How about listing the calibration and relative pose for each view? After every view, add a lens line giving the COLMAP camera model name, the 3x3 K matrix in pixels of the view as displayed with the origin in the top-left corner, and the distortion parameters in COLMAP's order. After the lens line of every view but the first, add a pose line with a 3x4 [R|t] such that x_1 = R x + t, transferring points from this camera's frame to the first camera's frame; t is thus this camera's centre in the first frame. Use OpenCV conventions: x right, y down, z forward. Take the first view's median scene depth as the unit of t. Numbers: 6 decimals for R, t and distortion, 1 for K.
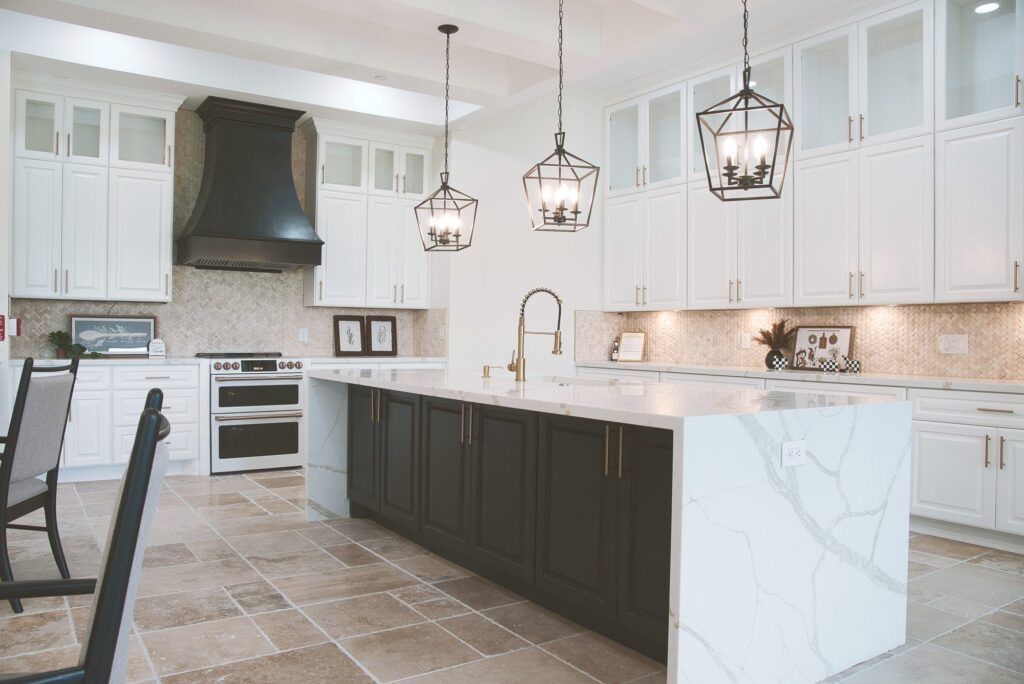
lens RADIAL K [[767.3, 0, 490.4], [0, 767.3, 341.8], [0, 0, 1]] dist [-0.067424, 0.003819]
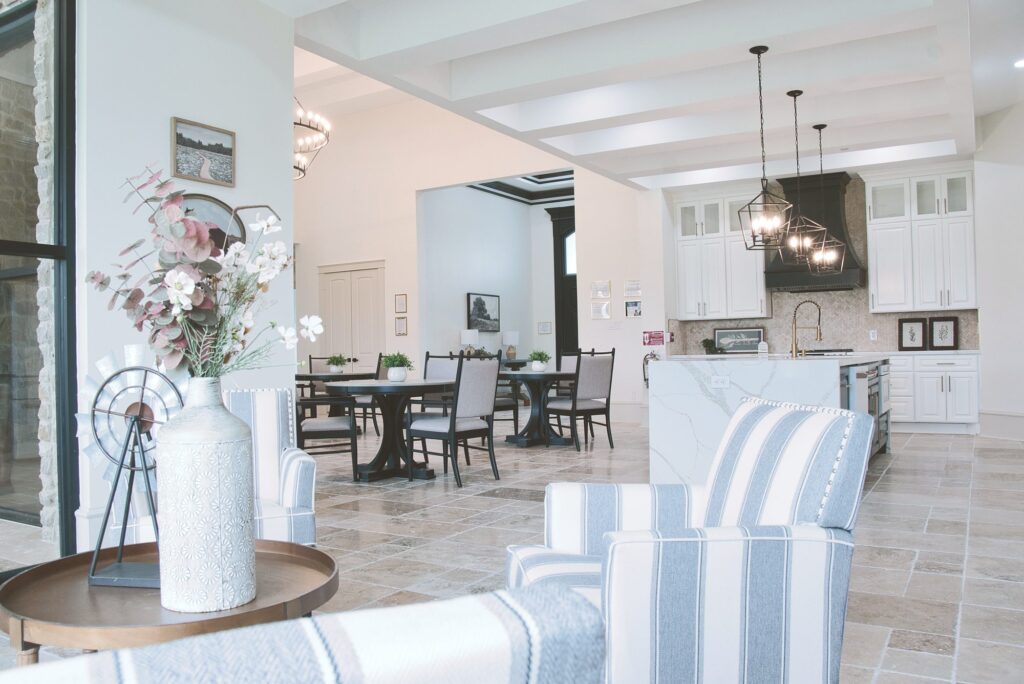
lens RADIAL K [[782.3, 0, 512.0], [0, 782.3, 342.0], [0, 0, 1]] dist [-0.059357, 0.002549]
pose [[0.445929, -0.032198, -0.894489, 0.742028], [0.017368, 0.999476, -0.027318, 0.031322], [0.894900, -0.003354, 0.446255, -0.165461]]
